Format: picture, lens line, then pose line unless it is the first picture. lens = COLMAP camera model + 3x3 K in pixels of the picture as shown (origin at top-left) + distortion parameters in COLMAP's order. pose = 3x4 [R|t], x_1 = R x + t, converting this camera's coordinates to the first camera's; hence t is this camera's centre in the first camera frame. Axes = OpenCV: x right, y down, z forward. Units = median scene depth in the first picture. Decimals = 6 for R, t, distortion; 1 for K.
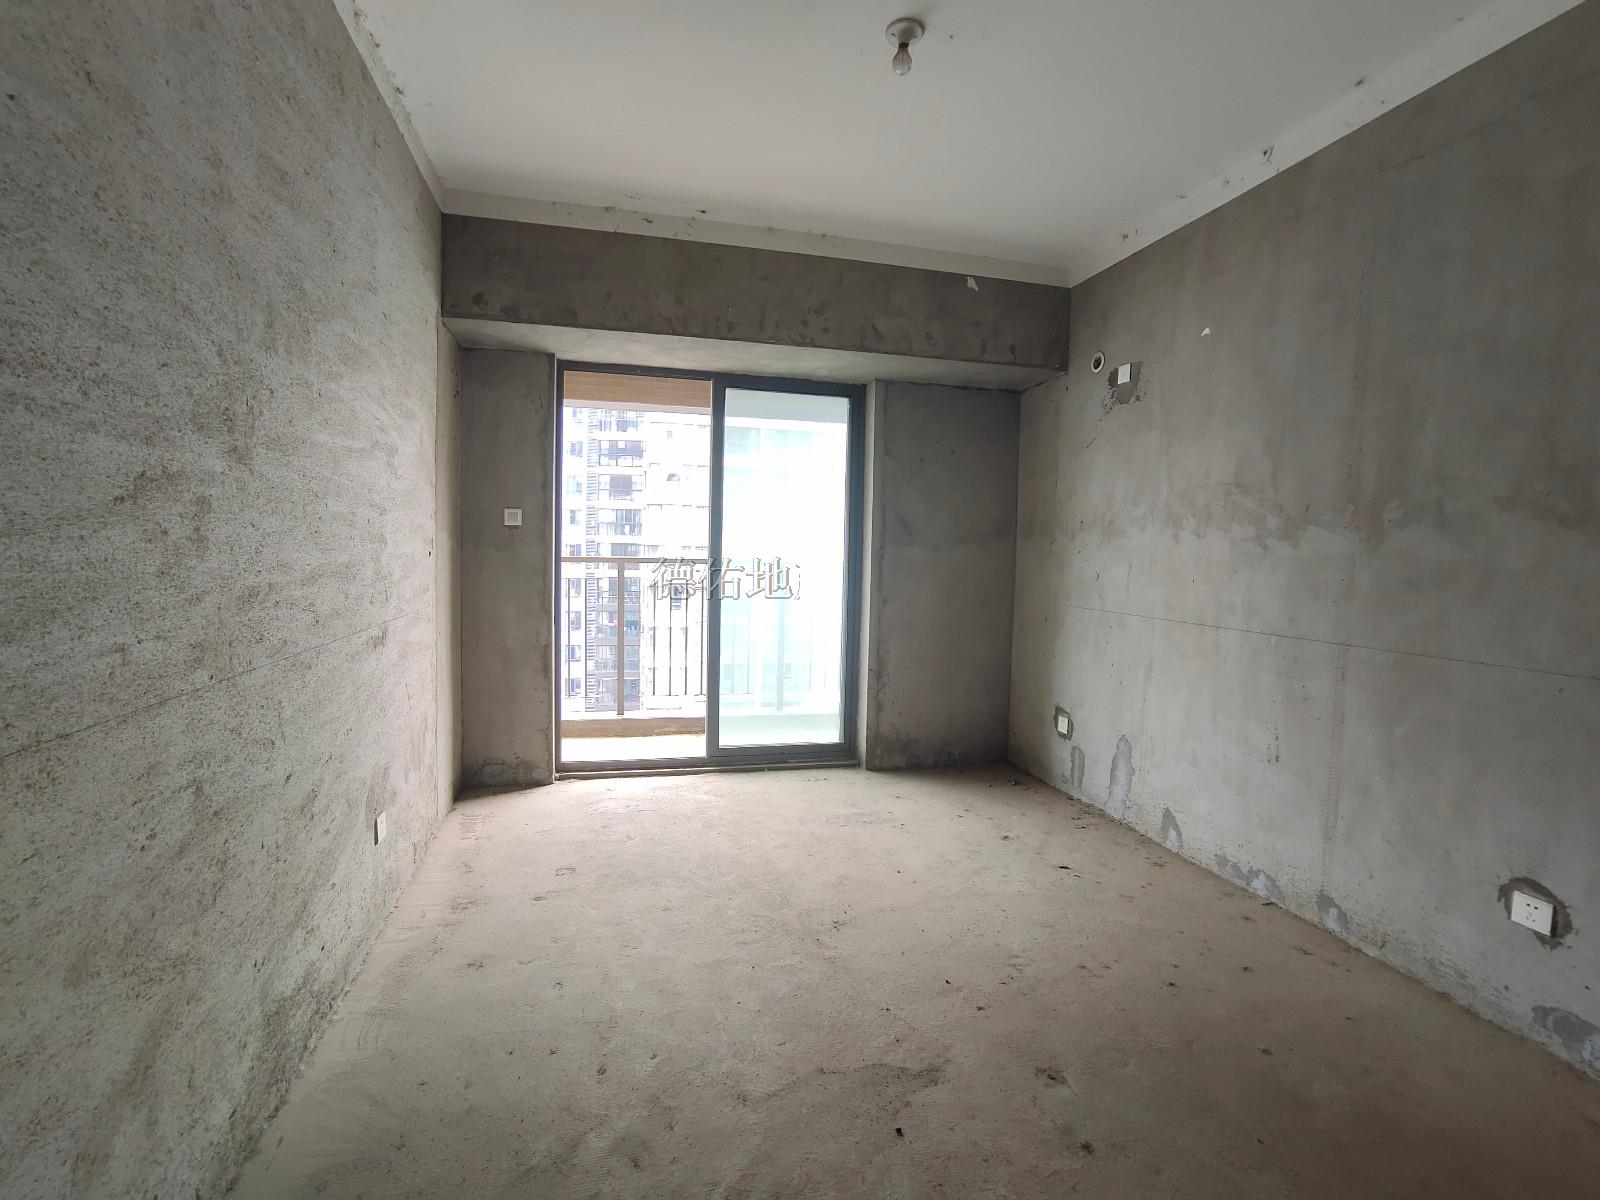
lens RADIAL K [[712.9, 0, 800.0], [0, 712.9, 600.0], [0, 0, 1]] dist [-0.000406, -0.000023]
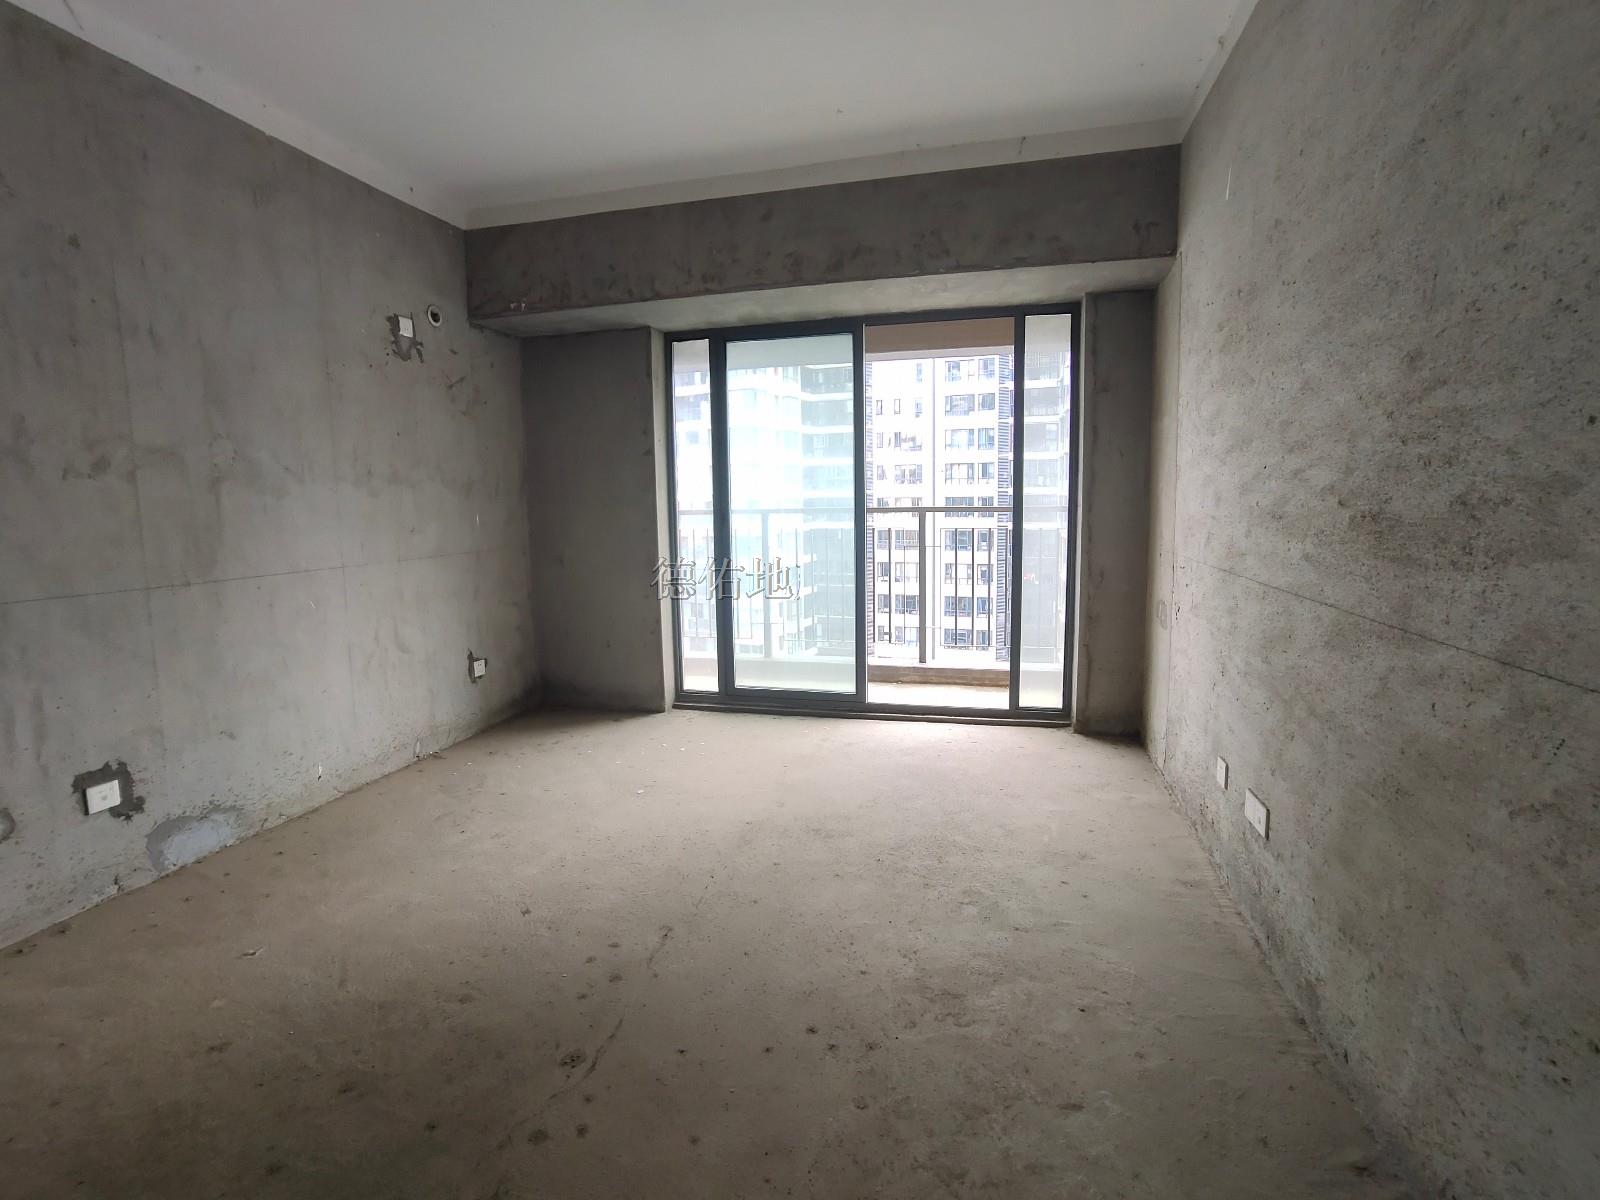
lens RADIAL K [[712.9, 0, 800.0], [0, 712.9, 600.0], [0, 0, 1]] dist [-0.000406, -0.000023]
pose [[0.900397, 0.022130, -0.434505, 0.204826], [0.007942, 0.997703, 0.067272, 0.002580], [0.434996, -0.064022, 0.898153, 0.046289]]
